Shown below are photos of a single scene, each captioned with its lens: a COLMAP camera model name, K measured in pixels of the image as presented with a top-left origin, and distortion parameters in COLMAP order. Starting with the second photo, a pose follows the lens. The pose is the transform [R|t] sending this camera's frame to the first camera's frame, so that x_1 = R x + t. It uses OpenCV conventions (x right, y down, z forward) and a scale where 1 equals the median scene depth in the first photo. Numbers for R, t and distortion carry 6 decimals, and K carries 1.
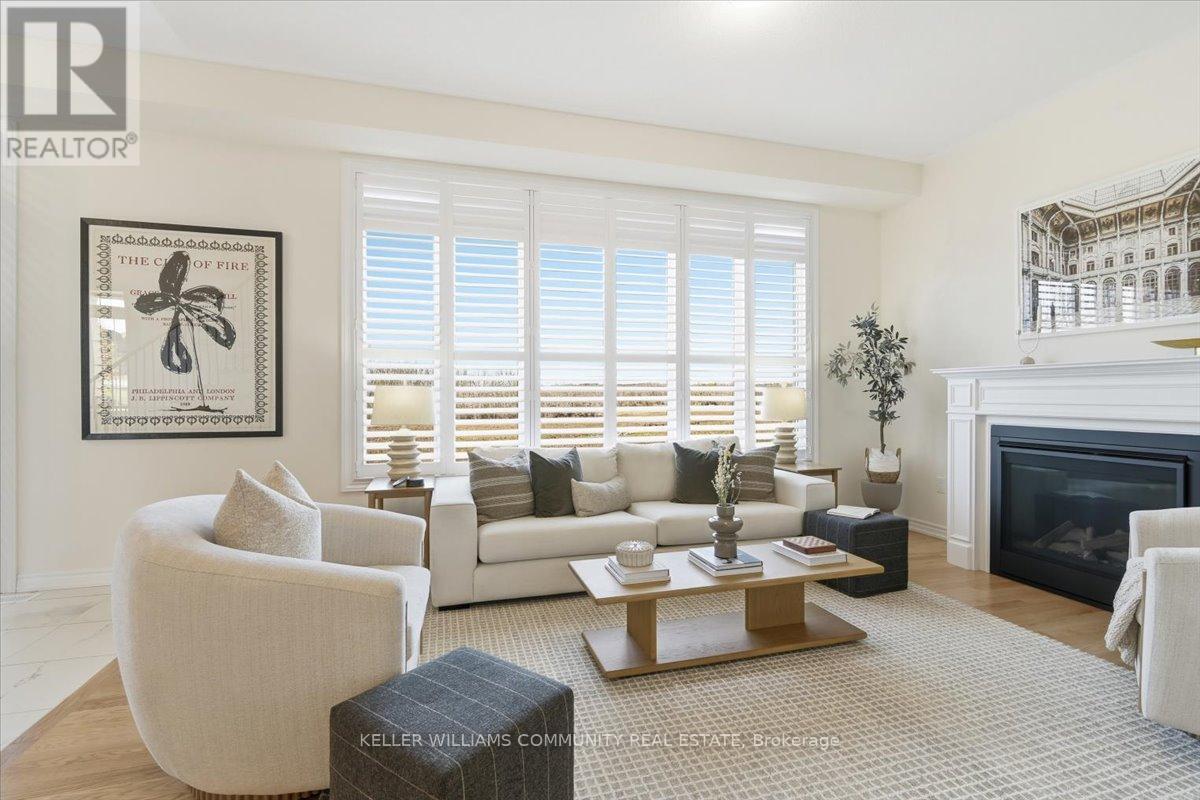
lens RADIAL K [[561.1, 0, 601.5], [0, 561.1, 399.7], [0, 0, 1]] dist [-0.008251, -0.000364]
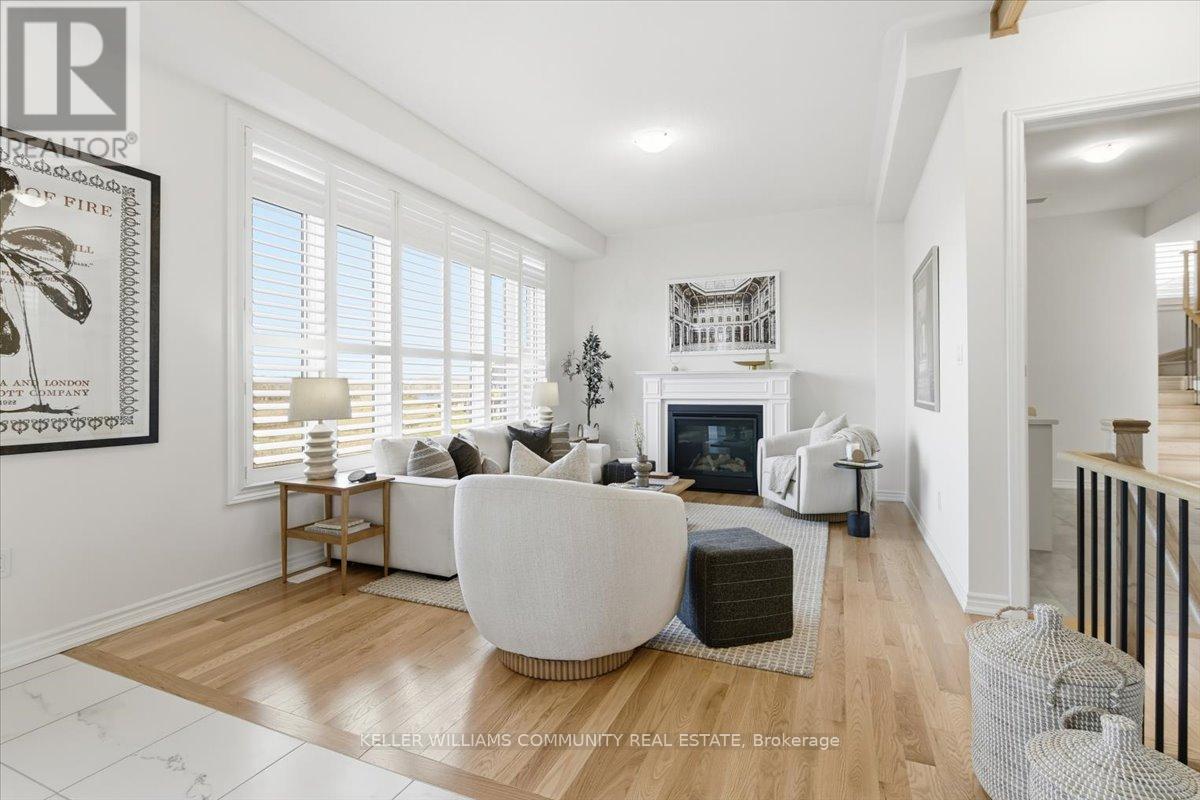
lens RADIAL K [[561.1, 0, 608.8], [0, 561.1, 391.5], [0, 0, 1]] dist [-0.008251, -0.000364]
pose [[0.626513, -0.006336, 0.779385, -0.788342], [0.006207, 0.999976, 0.003139, -0.002469], [-0.779386, 0.002871, 0.626537, 0.042432]]
